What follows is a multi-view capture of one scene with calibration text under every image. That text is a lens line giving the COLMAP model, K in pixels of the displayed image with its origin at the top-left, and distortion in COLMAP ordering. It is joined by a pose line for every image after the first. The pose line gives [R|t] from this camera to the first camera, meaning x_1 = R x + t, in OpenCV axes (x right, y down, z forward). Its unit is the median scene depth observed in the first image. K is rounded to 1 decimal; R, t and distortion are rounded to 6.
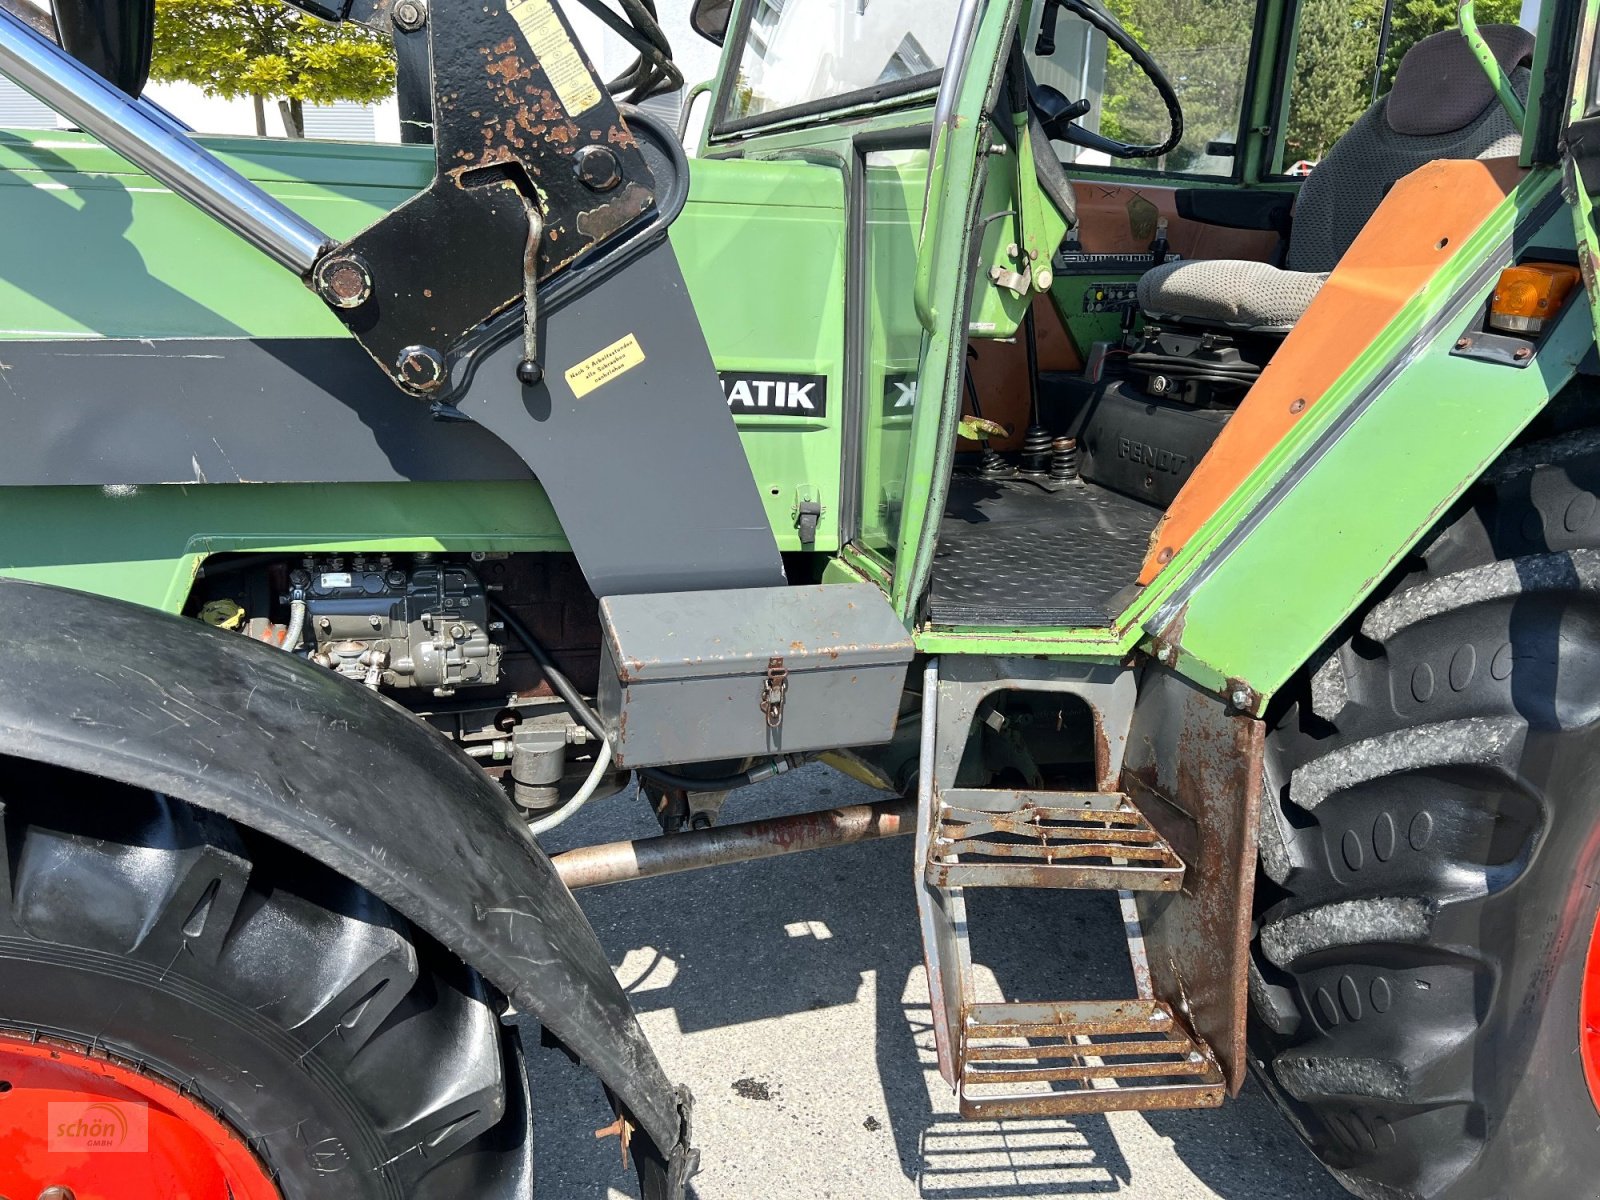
lens RADIAL K [[1220.2, 0, 810.6], [0, 1220.2, 598.1], [0, 0, 1]] dist [0.061116, -0.069691]
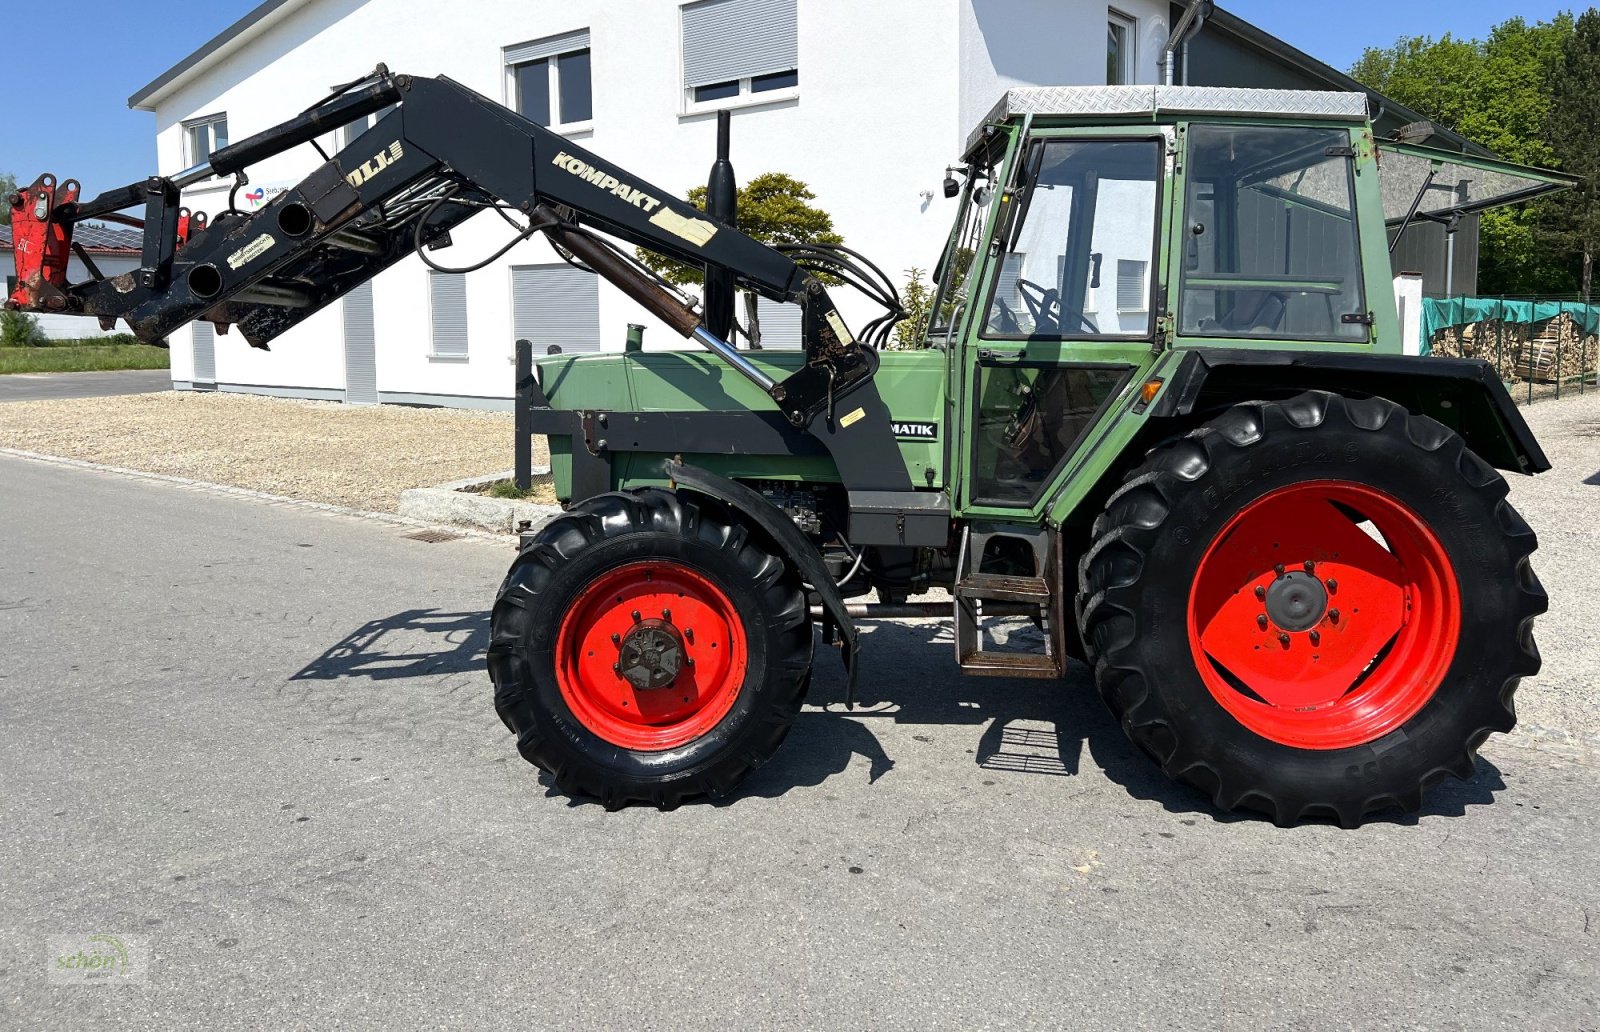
lens RADIAL K [[1168.0, 0, 816.9], [0, 1168.0, 421.9], [0, 0, 1]] dist [0.060526, -0.062305]
pose [[0.951210, -0.006991, -0.308466, 0.579339], [-0.064272, 0.973323, -0.220255, 0.422485], [0.301777, 0.229335, 0.925384, -1.562536]]
